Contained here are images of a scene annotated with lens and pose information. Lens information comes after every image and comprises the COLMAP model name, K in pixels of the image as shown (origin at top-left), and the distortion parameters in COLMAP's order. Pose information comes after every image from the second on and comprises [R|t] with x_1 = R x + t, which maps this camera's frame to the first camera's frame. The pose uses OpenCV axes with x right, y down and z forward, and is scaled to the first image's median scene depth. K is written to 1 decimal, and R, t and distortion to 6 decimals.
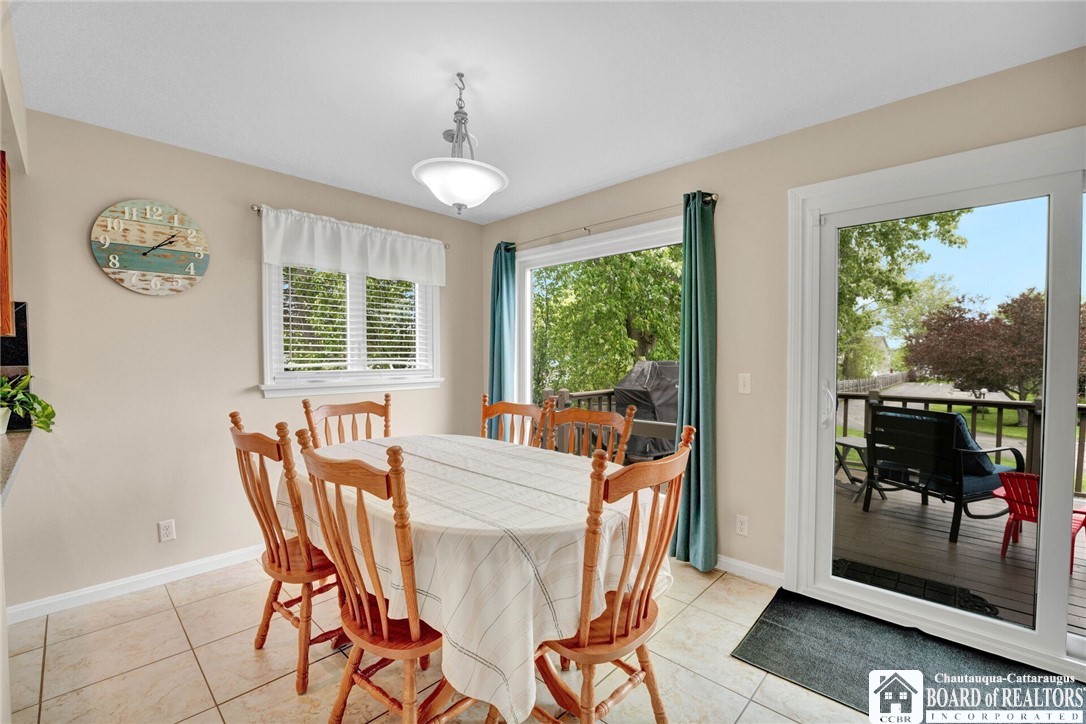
lens RADIAL K [[460.4, 0, 538.6], [0, 460.4, 371.3], [0, 0, 1]] dist [-0.025207, -0.000239]
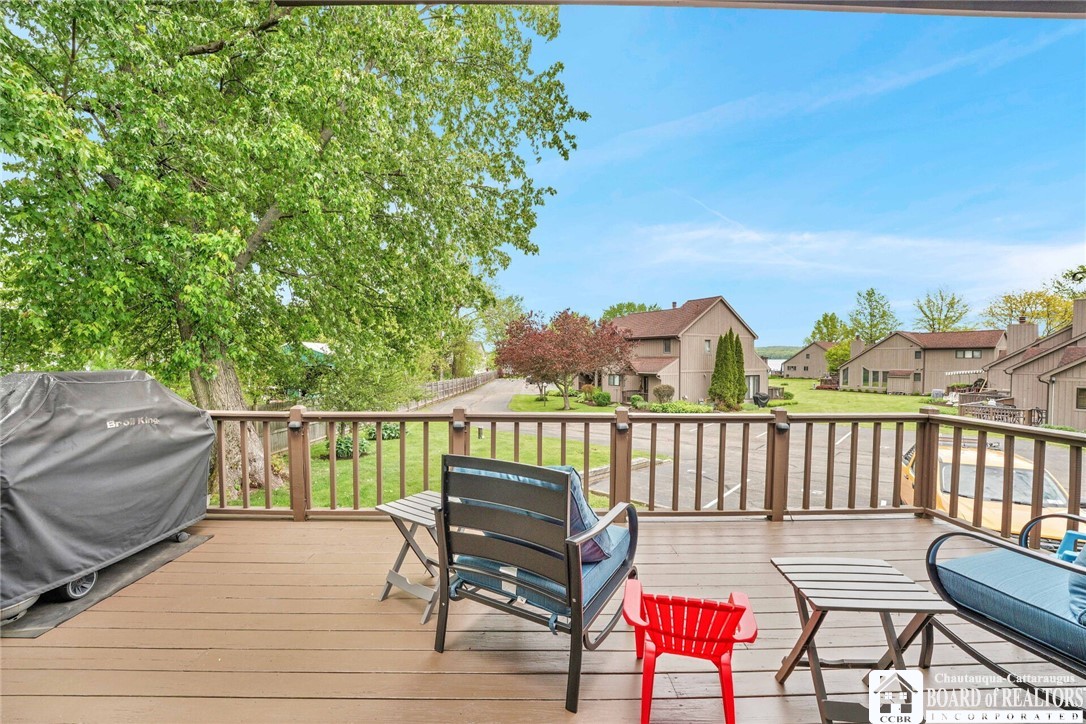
lens RADIAL K [[453.1, 0, 539.8], [0, 453.1, 370.4], [0, 0, 1]] dist [-0.021636, 0.000376]
pose [[0.712816, -0.019361, 0.701084, 0.184314], [0.023199, 0.999723, 0.004022, -0.009532], [-0.700967, 0.013397, 0.713067, 0.223110]]
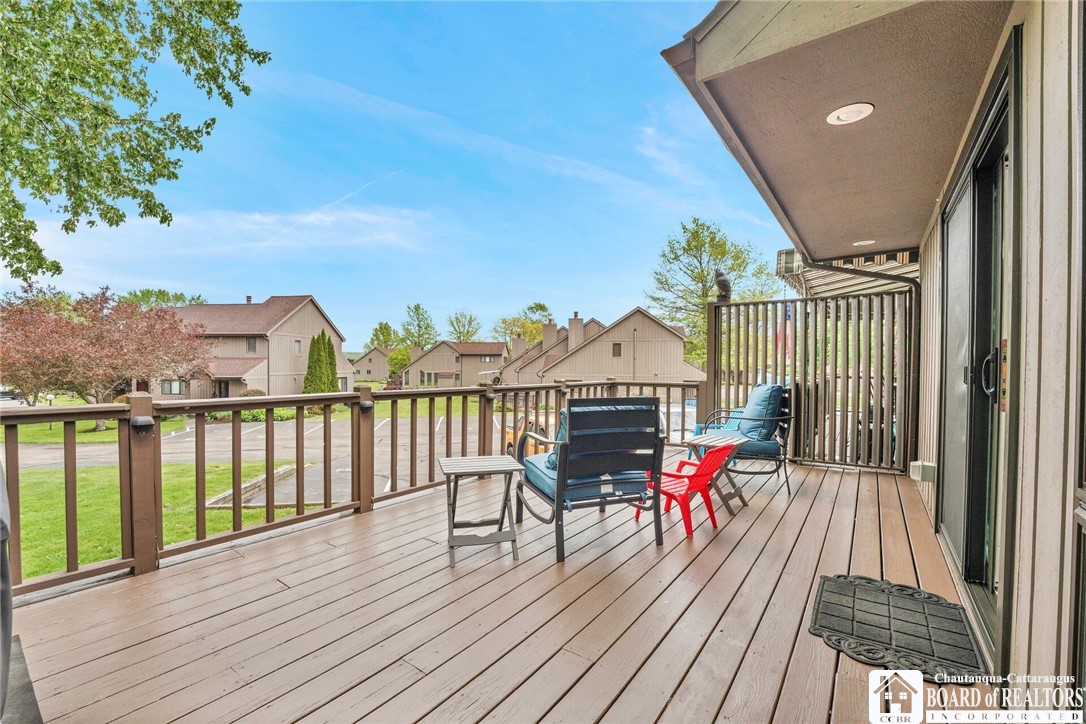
lens RADIAL K [[463.8, 0, 540.3], [0, 463.8, 361.2], [0, 0, 1]] dist [-0.021163, 0.000612]
pose [[-0.124753, 0.006072, 0.992169, 0.022515], [0.028379, 0.999594, -0.002549, 0.007452], [-0.991782, 0.027839, -0.124875, 0.462846]]
